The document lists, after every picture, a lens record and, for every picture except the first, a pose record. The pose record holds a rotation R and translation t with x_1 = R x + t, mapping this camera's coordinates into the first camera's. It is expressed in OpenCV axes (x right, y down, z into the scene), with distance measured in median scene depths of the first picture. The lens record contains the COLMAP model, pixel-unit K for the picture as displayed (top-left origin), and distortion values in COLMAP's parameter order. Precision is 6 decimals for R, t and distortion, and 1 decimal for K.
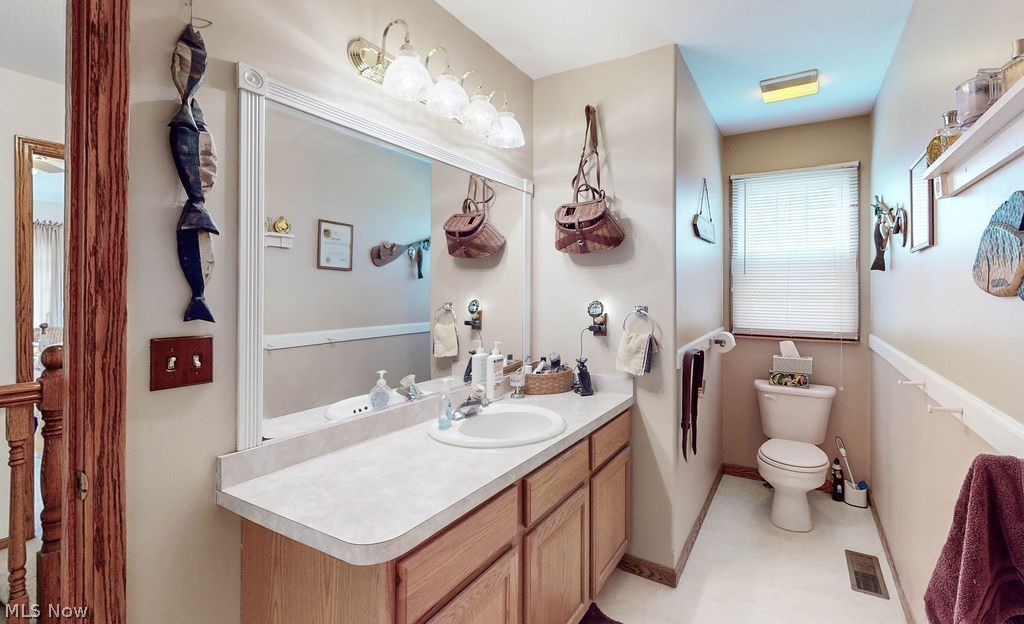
lens RADIAL K [[500.4, 0, 527.0], [0, 500.4, 284.8], [0, 0, 1]] dist [0.005122, -0.000806]
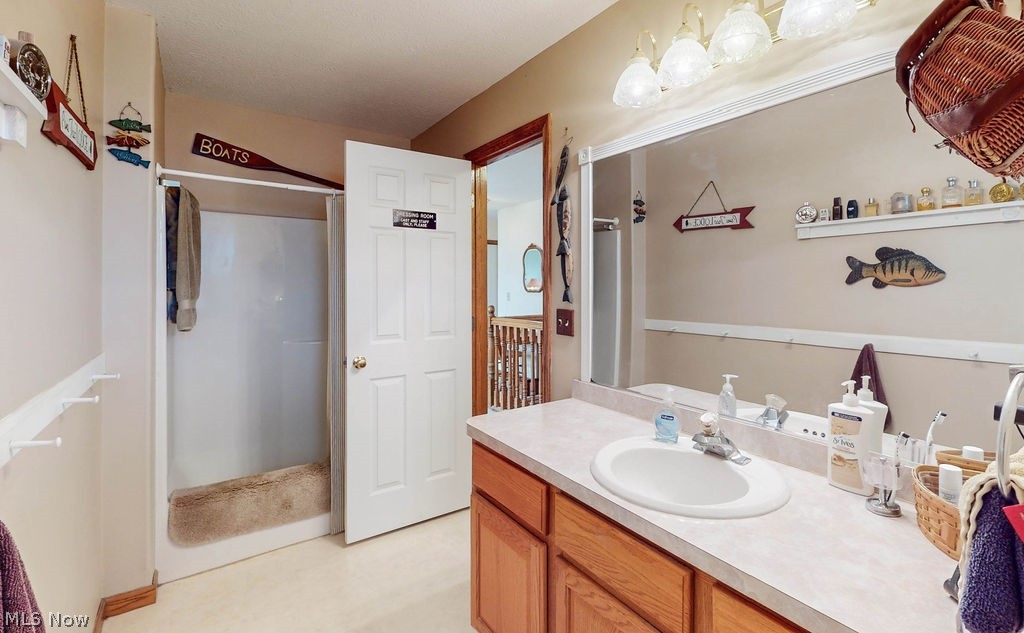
lens RADIAL K [[452.0, 0, 550.0], [0, 452.0, 291.2], [0, 0, 1]] dist [-0.000835, 0.000133]
pose [[-0.397086, -0.001594, -0.917780, 0.887687], [0.002590, 0.999993, -0.002858, 0.034681], [0.917778, -0.003512, -0.397079, 1.560003]]
